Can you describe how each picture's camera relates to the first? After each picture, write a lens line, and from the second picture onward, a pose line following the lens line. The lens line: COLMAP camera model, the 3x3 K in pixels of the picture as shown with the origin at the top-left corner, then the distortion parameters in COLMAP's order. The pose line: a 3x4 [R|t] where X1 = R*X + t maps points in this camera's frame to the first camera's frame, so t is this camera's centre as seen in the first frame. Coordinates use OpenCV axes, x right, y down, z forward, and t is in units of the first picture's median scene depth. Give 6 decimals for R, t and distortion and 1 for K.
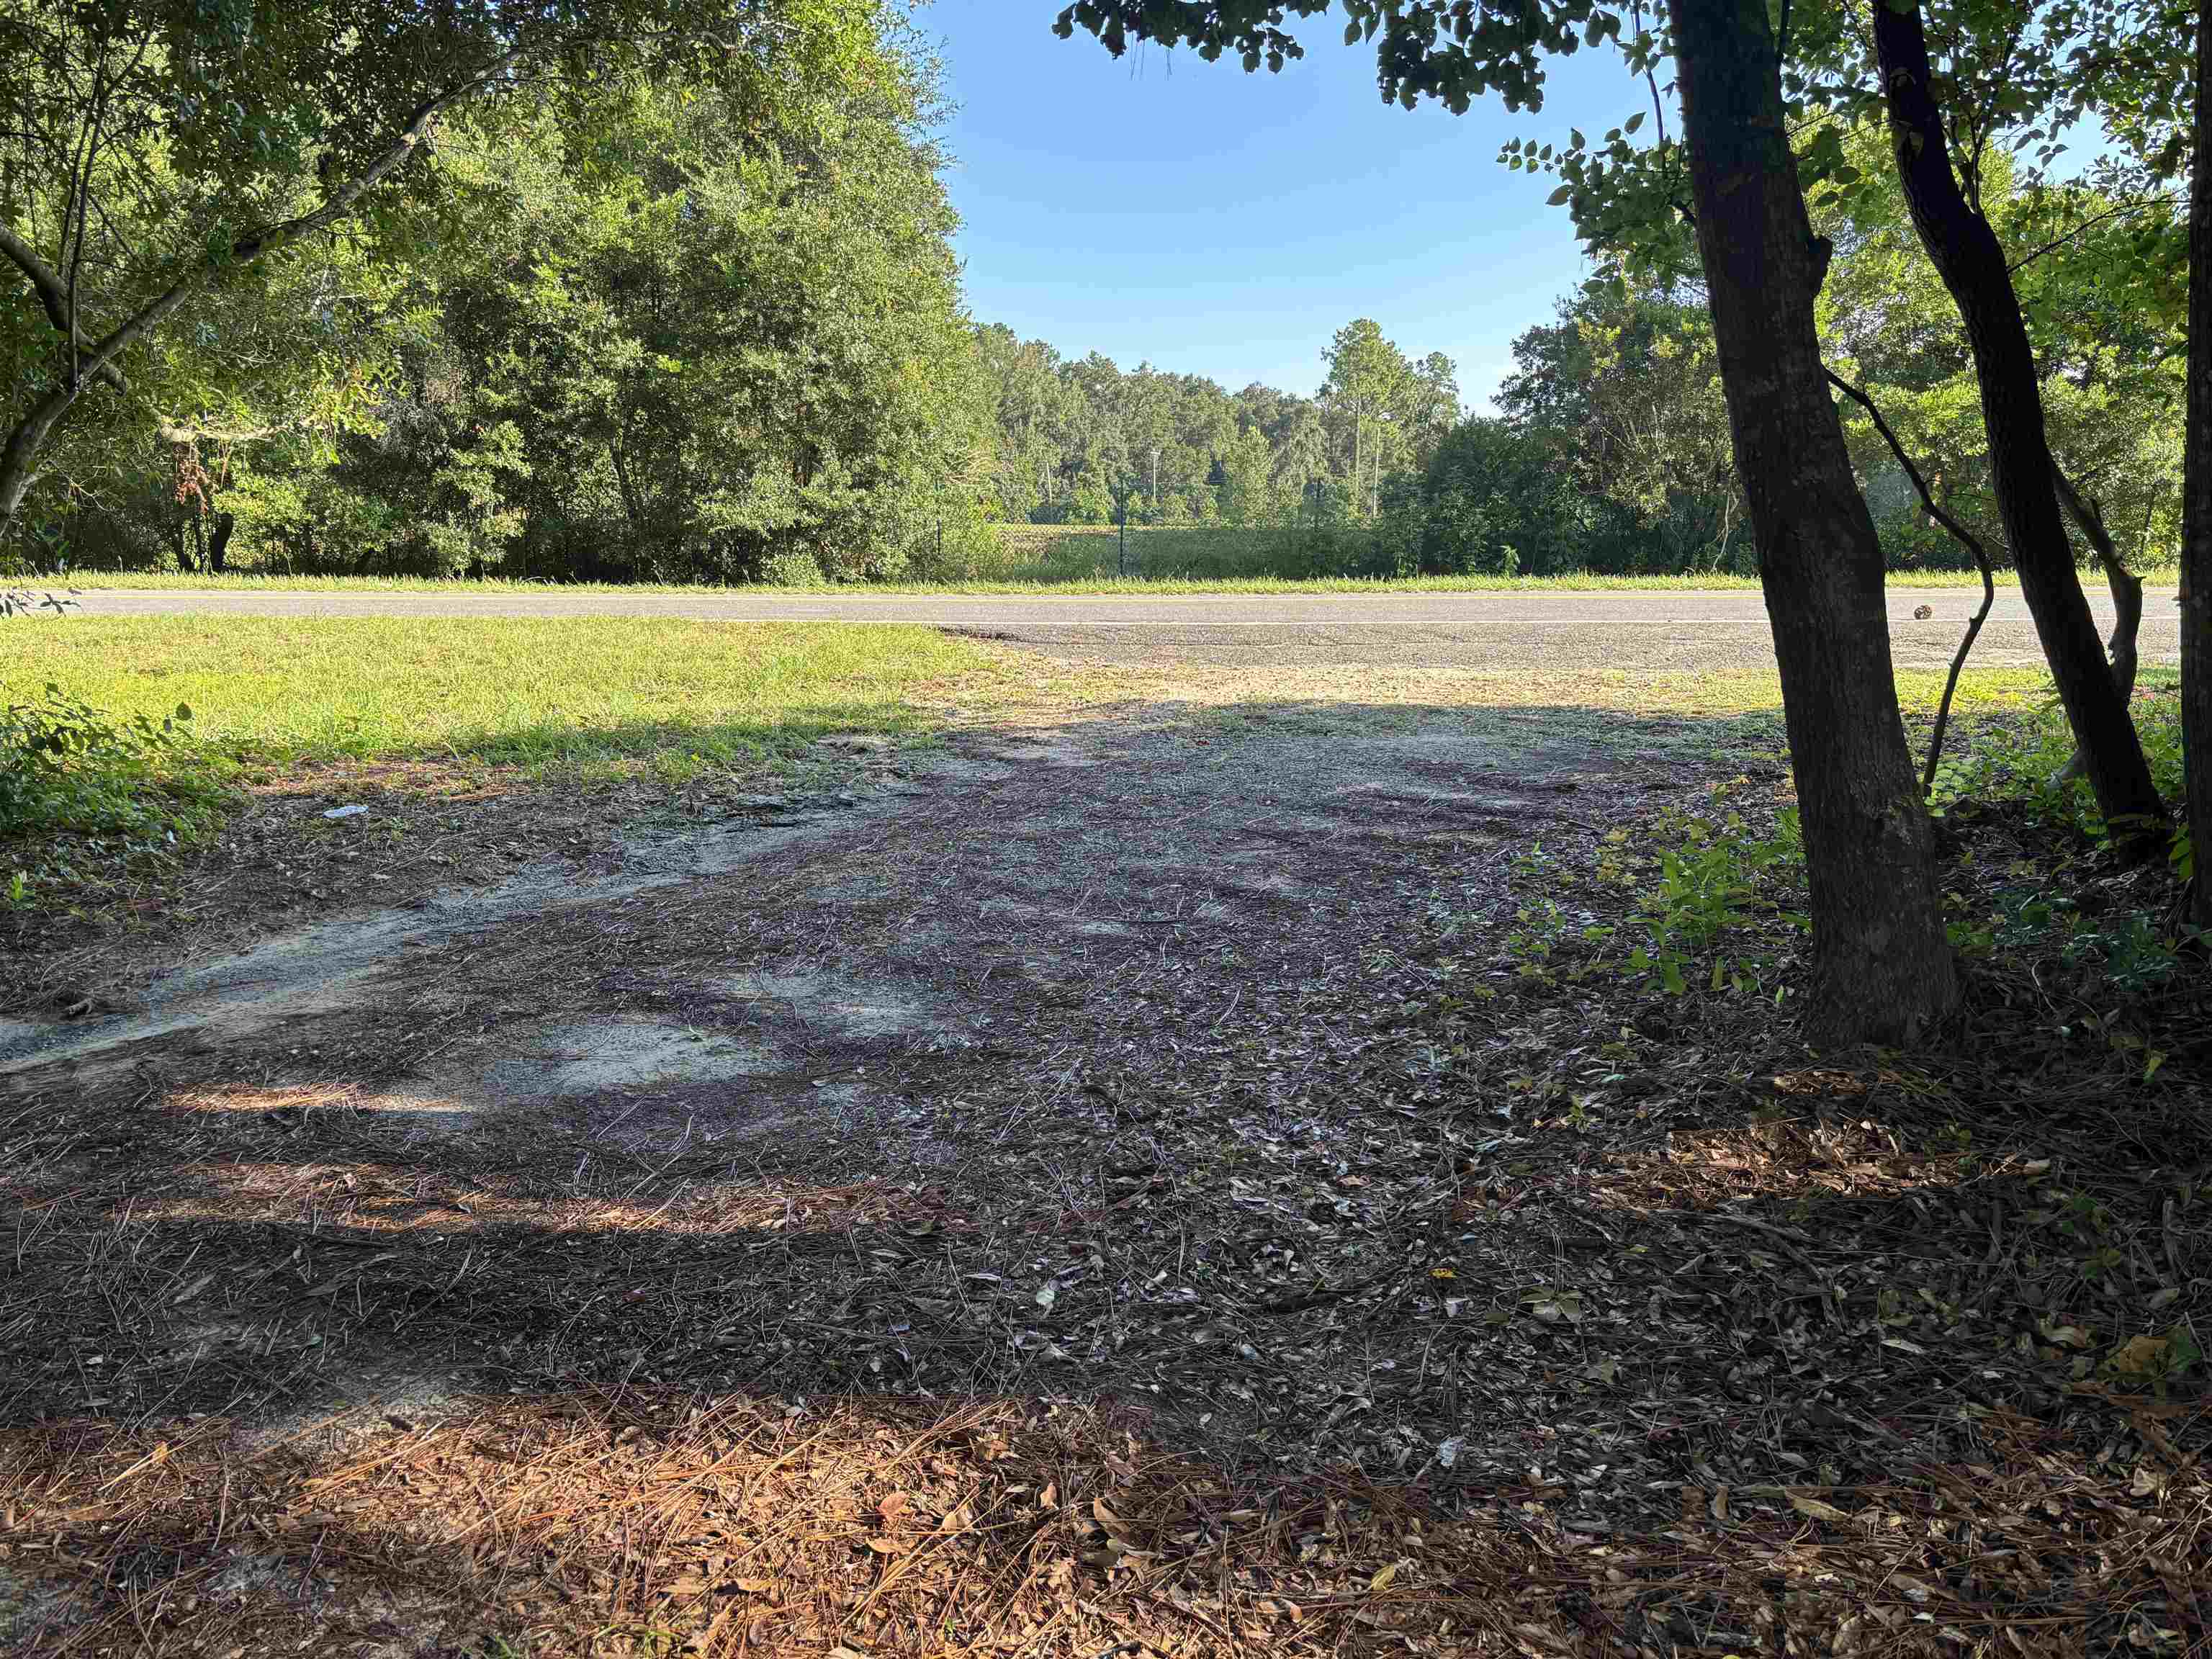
lens RADIAL K [[1671.8, 0, 1090.2], [0, 1671.8, 852.4], [0, 0, 1]] dist [0.044747, -0.055582]
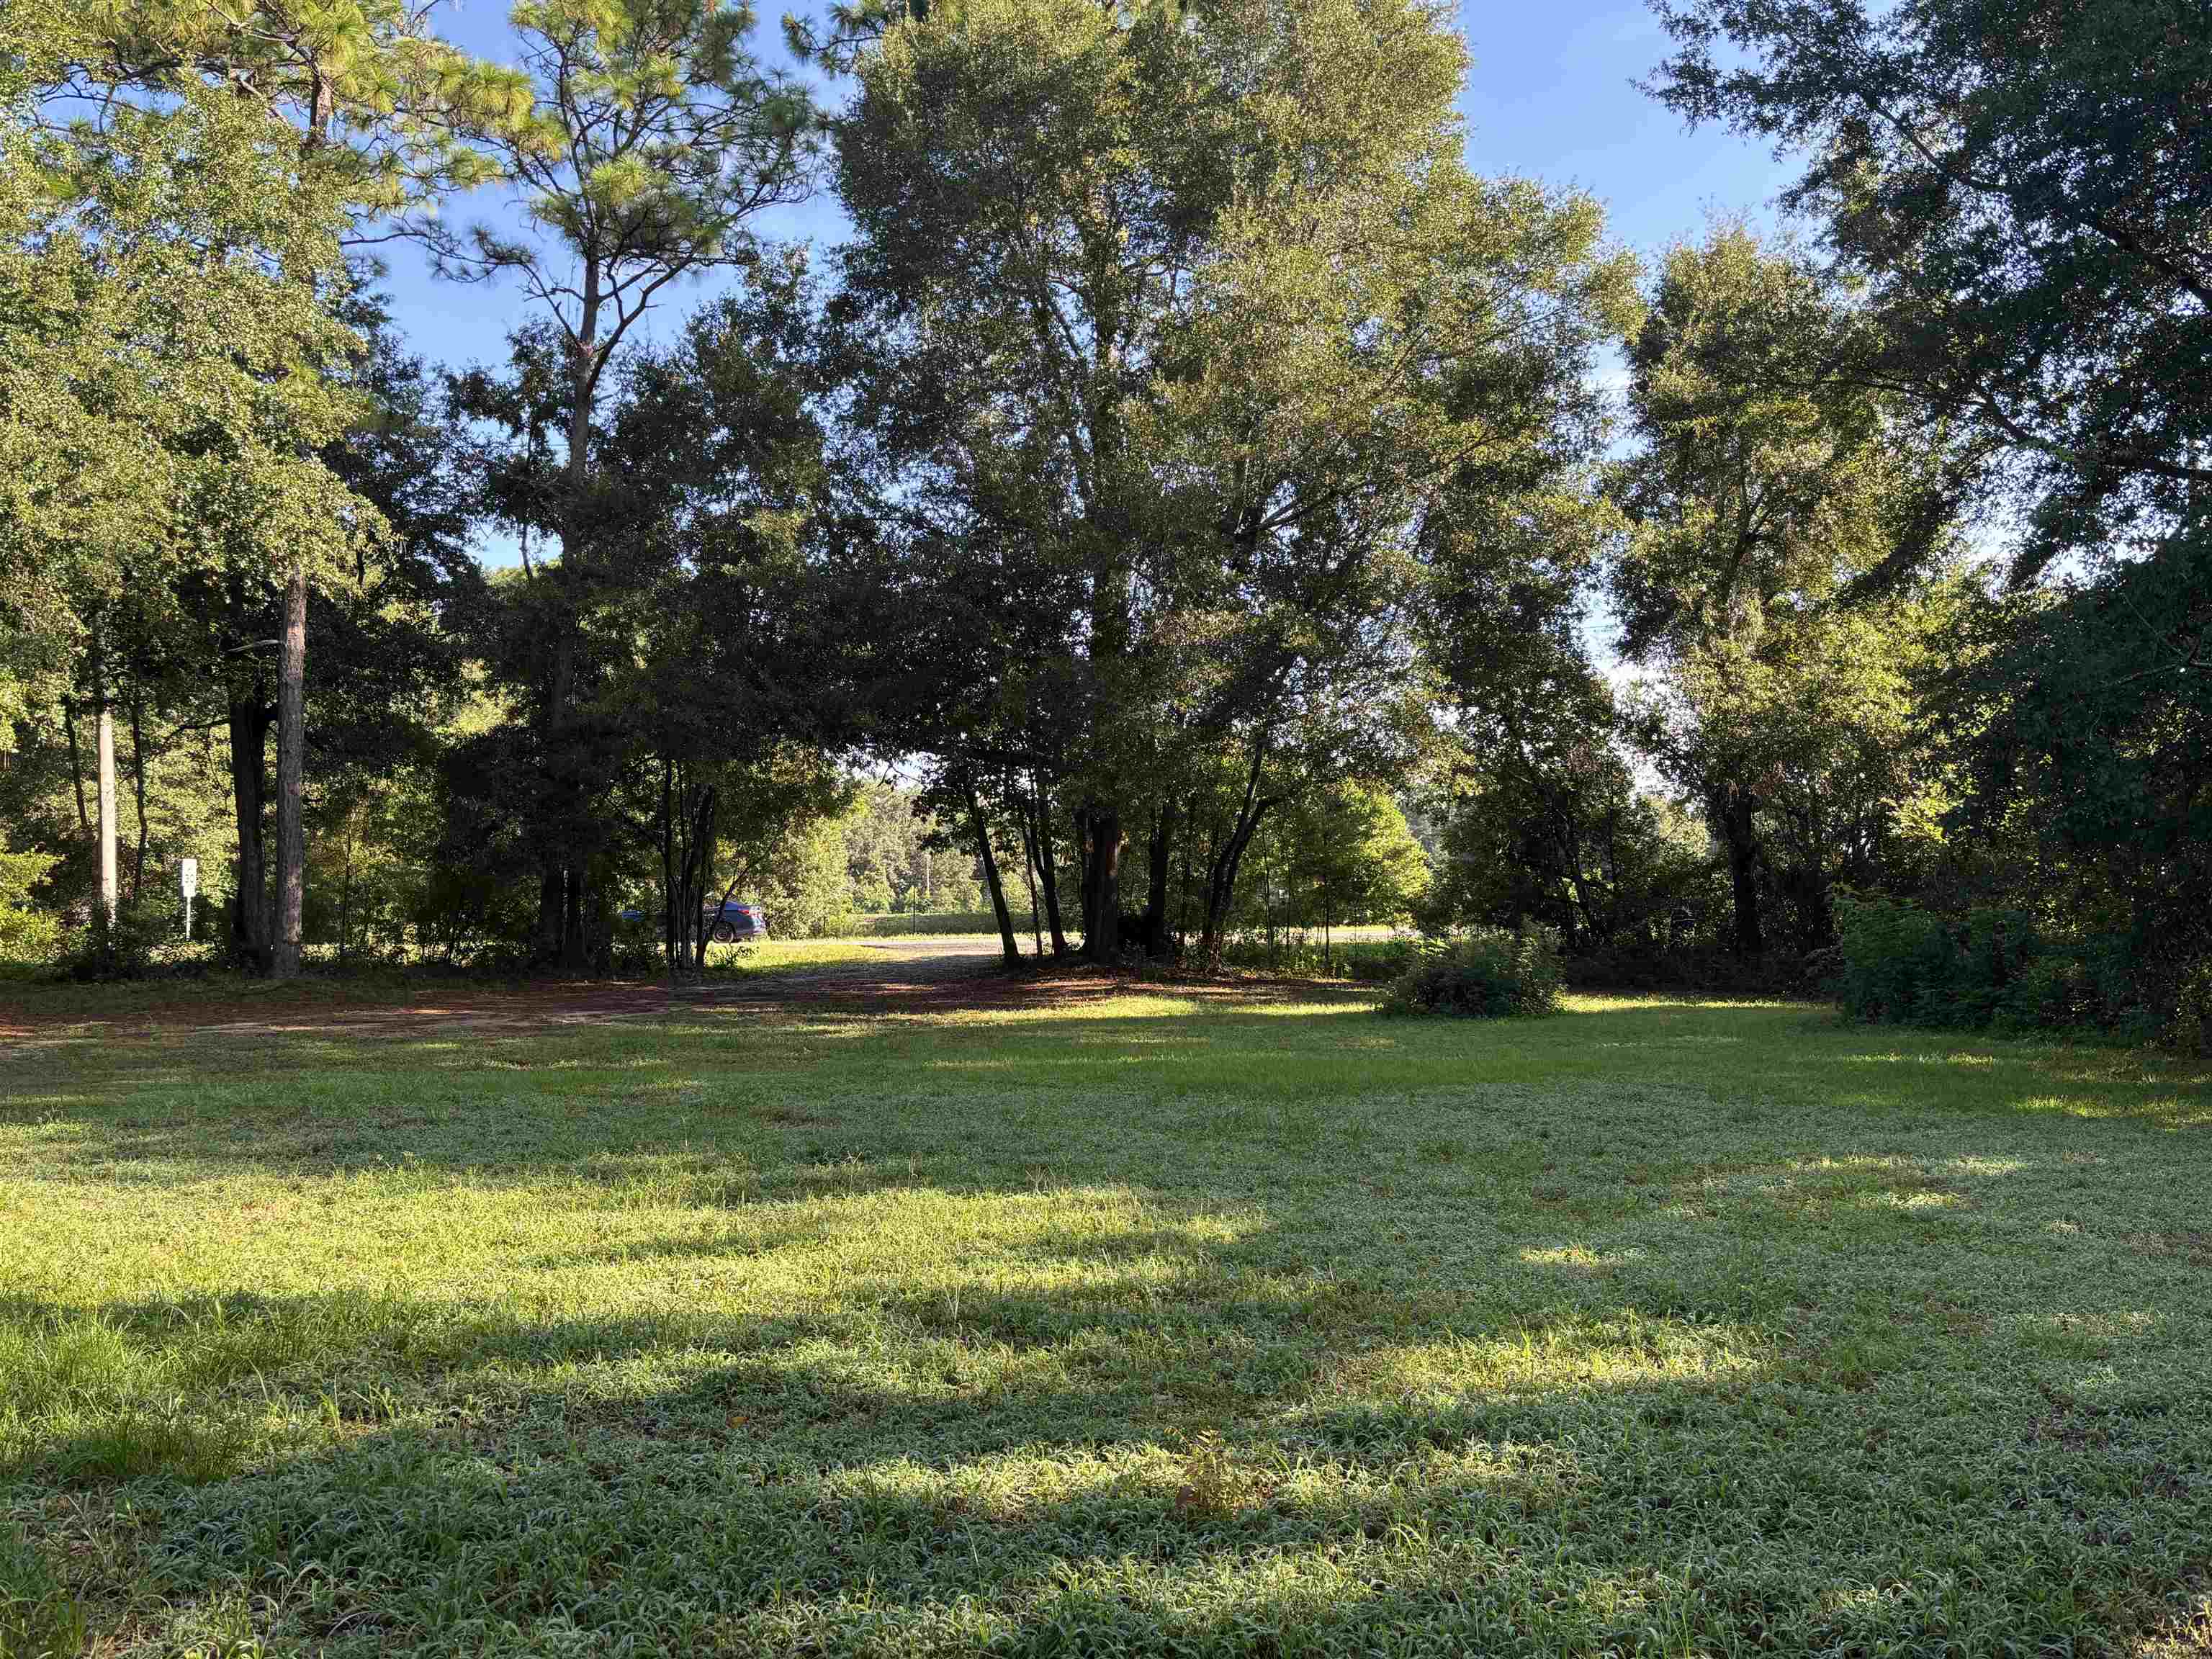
lens RADIAL K [[1671.8, 0, 1102.0], [0, 1671.8, 823.9], [0, 0, 1]] dist [0.044747, -0.055582]
pose [[0.989969, -0.005203, 0.141188, -0.044005], [0.039475, 0.969709, -0.241053, 0.219800], [-0.135657, 0.244208, 0.960187, -1.114950]]
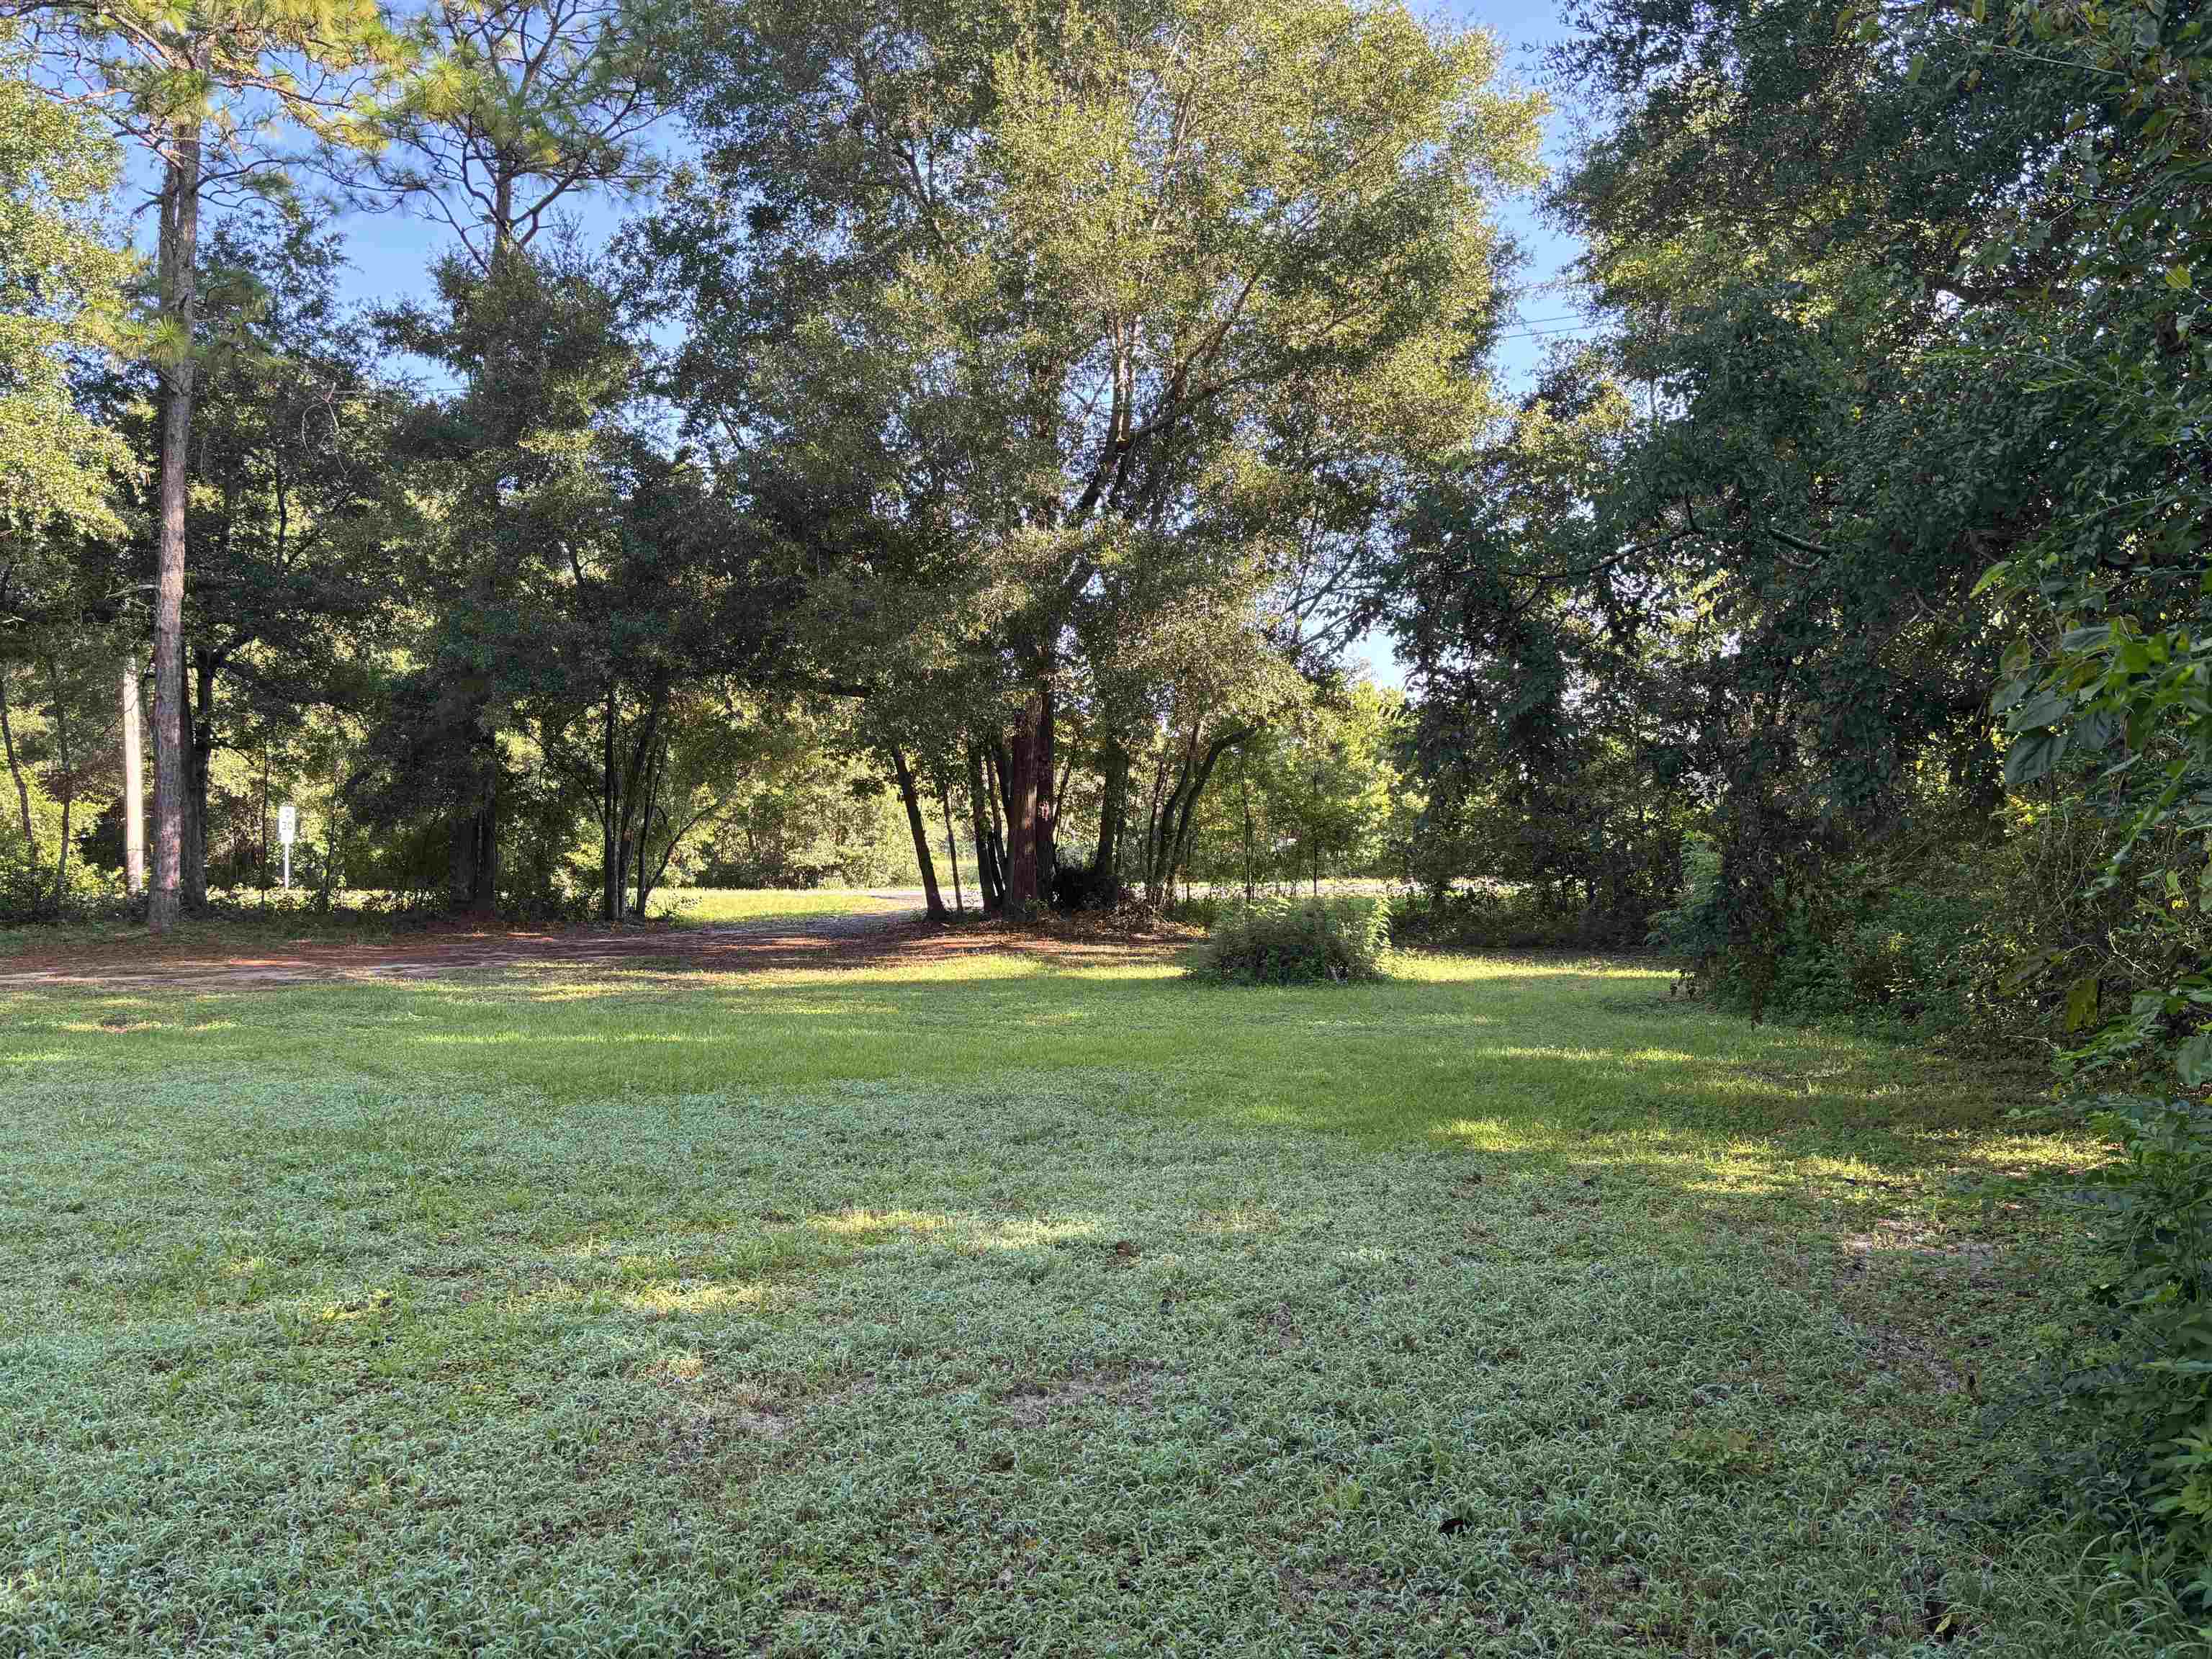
lens RADIAL K [[1671.8, 0, 1127.9], [0, 1671.8, 837.0], [0, 0, 1]] dist [0.044747, -0.055582]
pose [[0.999739, -0.009473, -0.020799, 0.231939], [0.004960, 0.978291, -0.207175, 0.205184], [0.022310, 0.207017, 0.978083, -1.033446]]
